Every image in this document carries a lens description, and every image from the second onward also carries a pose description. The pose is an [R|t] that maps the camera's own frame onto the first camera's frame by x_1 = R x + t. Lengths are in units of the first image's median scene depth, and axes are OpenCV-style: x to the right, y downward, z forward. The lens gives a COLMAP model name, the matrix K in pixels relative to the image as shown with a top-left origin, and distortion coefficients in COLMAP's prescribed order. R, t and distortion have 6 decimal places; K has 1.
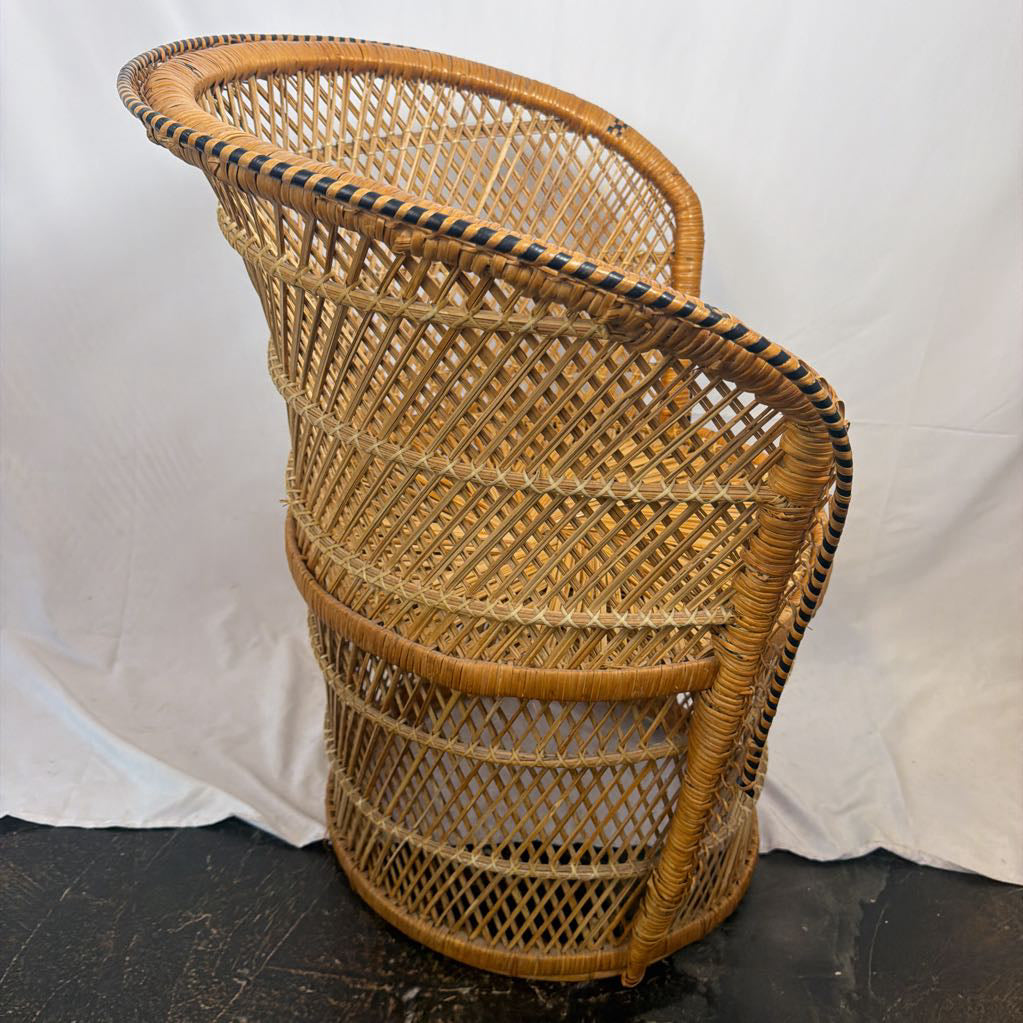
lens RADIAL K [[963.5, 0, 511.5], [0, 963.5, 518.2], [0, 0, 1]] dist [0.117014, -0.232709]
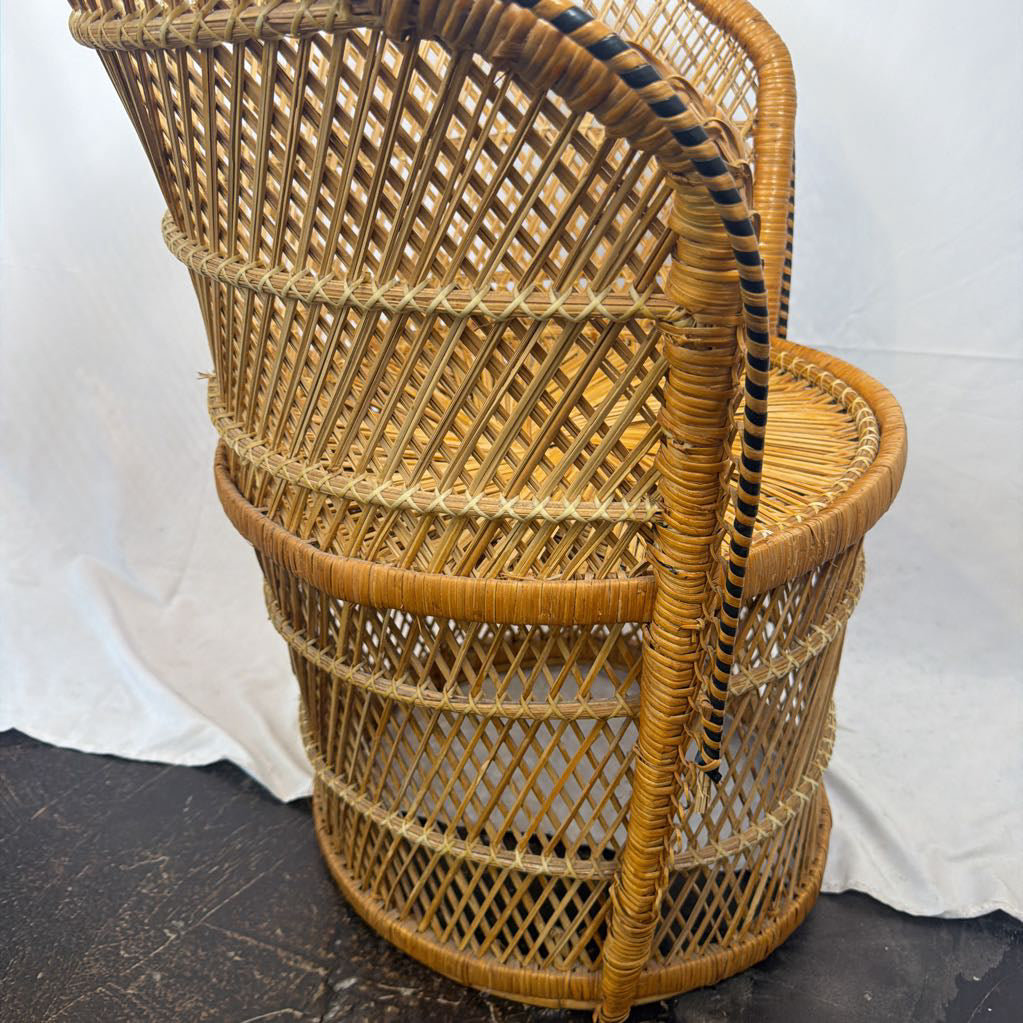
lens RADIAL K [[963.5, 0, 511.5], [0, 963.5, 518.2], [0, 0, 1]] dist [0.117014, -0.232709]
pose [[0.963962, 0.060452, -0.259081, 0.282876], [-0.068080, 0.997468, -0.020565, 0.118056], [0.257182, 0.037462, 0.965637, 0.260399]]
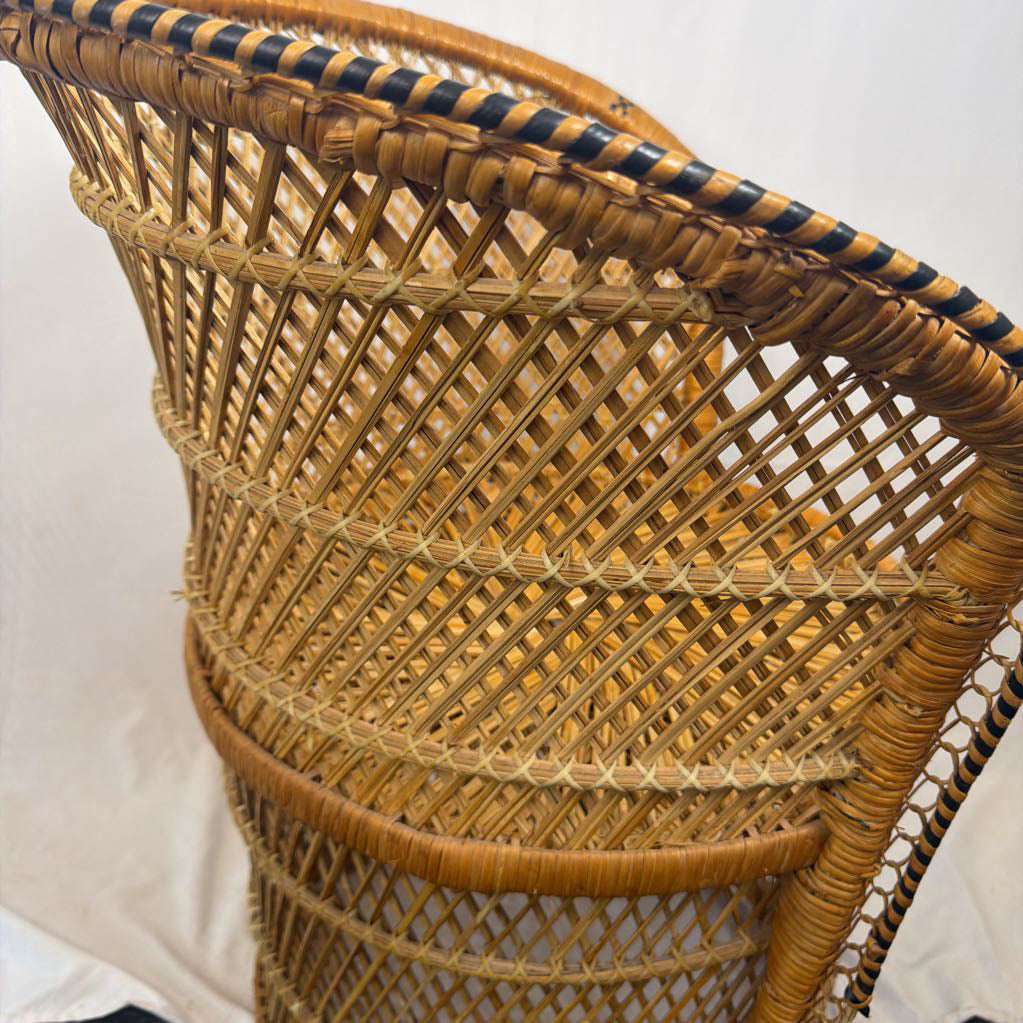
lens RADIAL K [[971.4, 0, 508.9], [0, 971.4, 513.0], [0, 0, 1]] dist [0.130625, -0.329515]
pose [[0.999077, -0.013950, 0.040636, -0.028412], [0.016452, 0.997946, -0.061908, -0.029456], [-0.039689, 0.062519, 0.997254, 0.310561]]
